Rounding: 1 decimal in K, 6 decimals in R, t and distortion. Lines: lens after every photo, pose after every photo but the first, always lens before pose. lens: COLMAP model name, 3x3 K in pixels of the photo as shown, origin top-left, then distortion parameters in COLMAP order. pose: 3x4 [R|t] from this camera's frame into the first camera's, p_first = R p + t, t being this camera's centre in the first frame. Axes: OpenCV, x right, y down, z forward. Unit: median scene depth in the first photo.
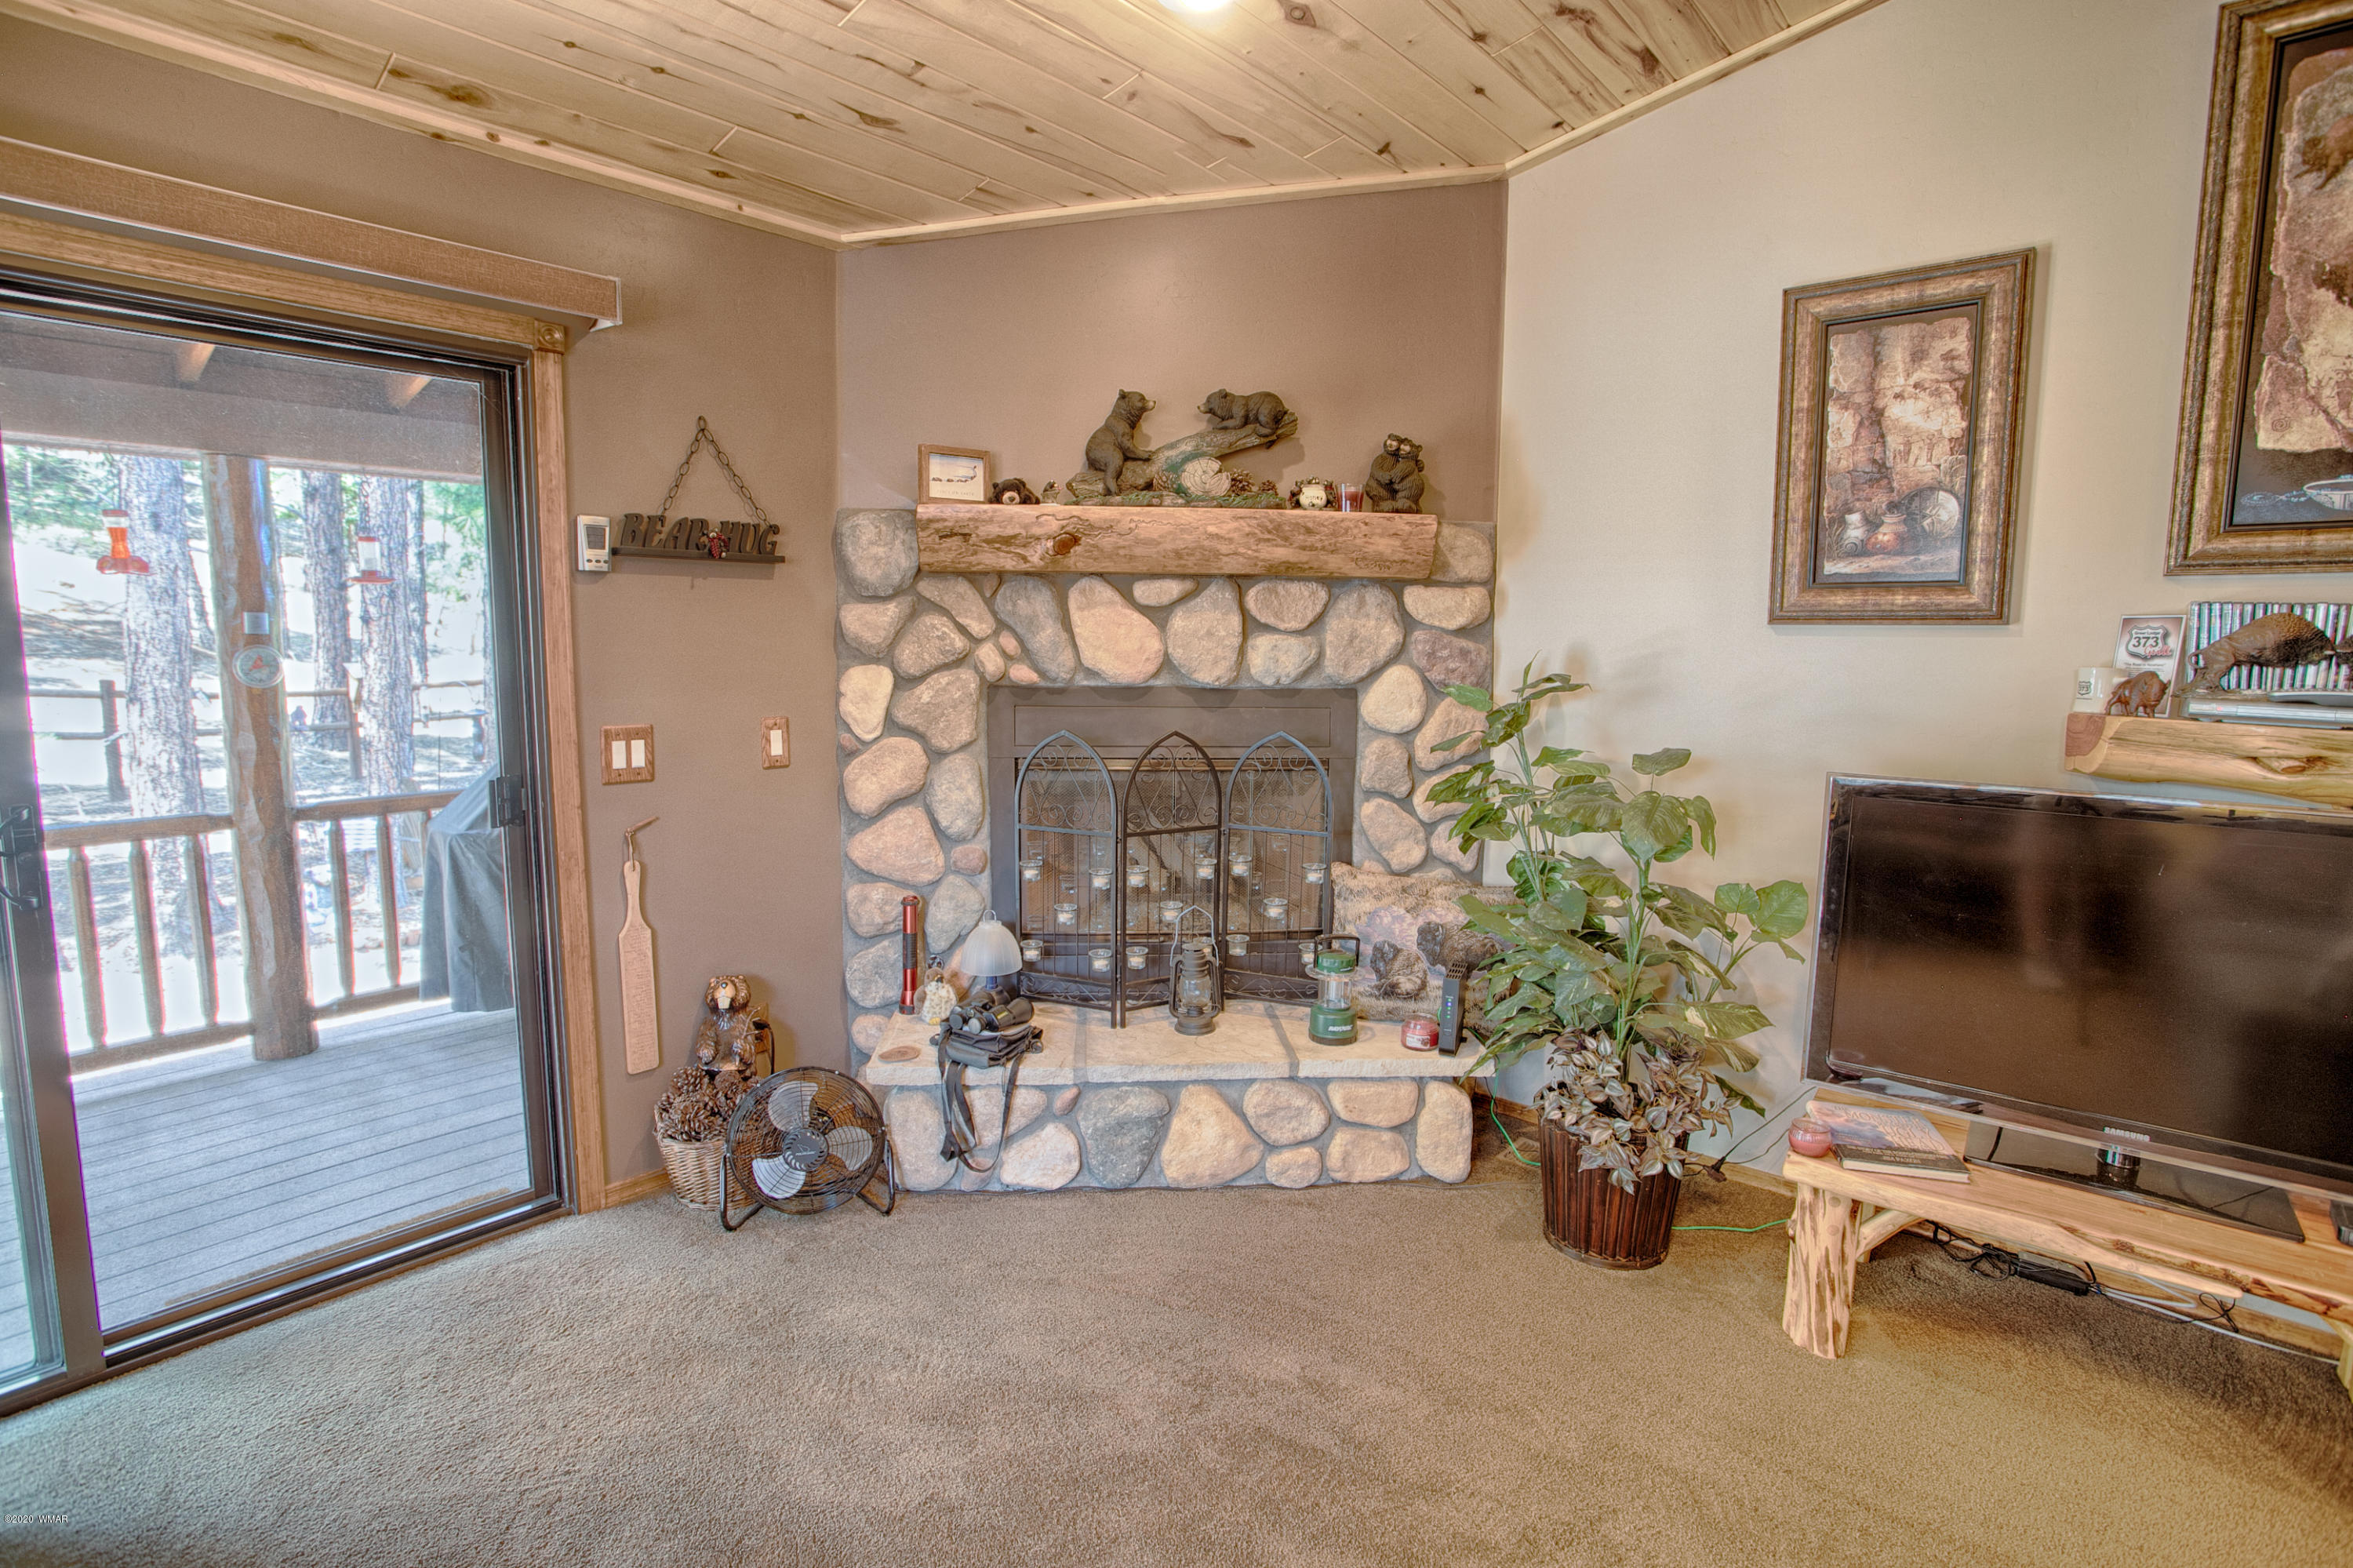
lens RADIAL K [[1143.5, 0, 1184.1], [0, 1143.5, 770.8], [0, 0, 1]] dist [-0.059977, 0.024648]
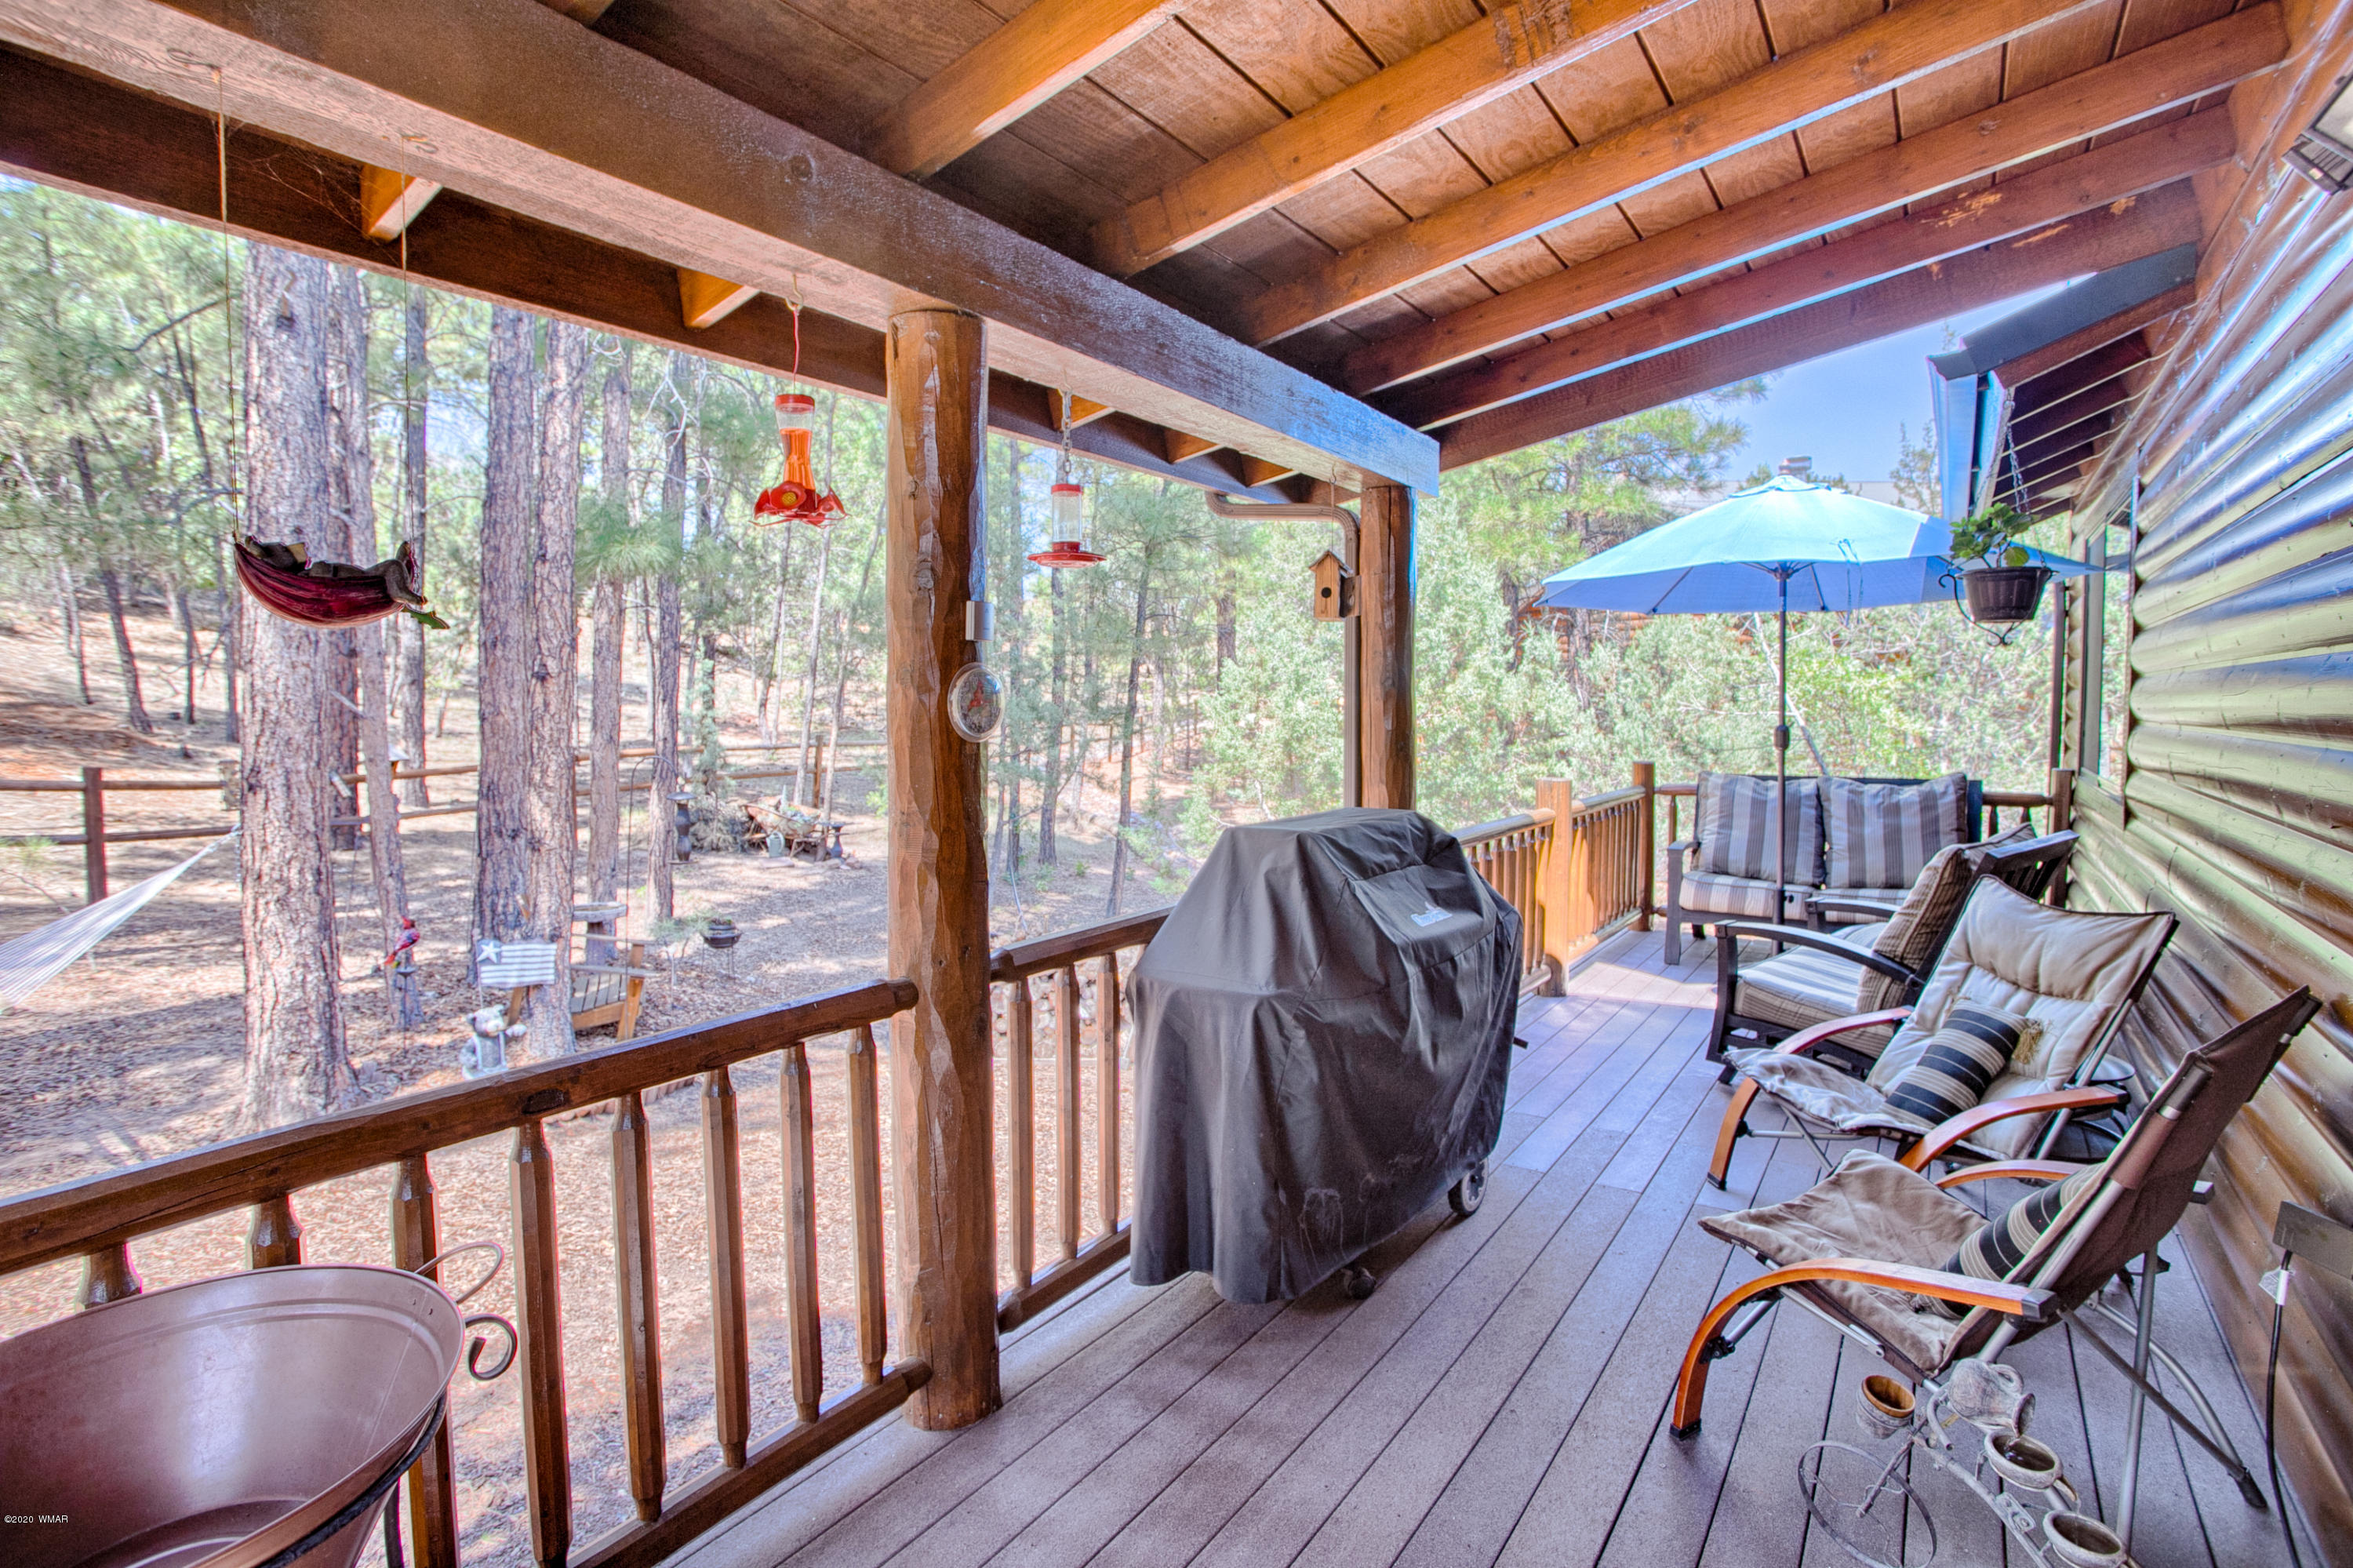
lens RADIAL K [[1143.5, 0, 1164.7], [0, 1143.5, 770.2], [0, 0, 1]] dist [-0.059977, 0.024648]
pose [[0.995928, -0.022312, 0.087343, -0.428878], [0.028264, 0.997318, -0.067510, -0.010227], [-0.085602, 0.069704, 0.993888, 0.238690]]
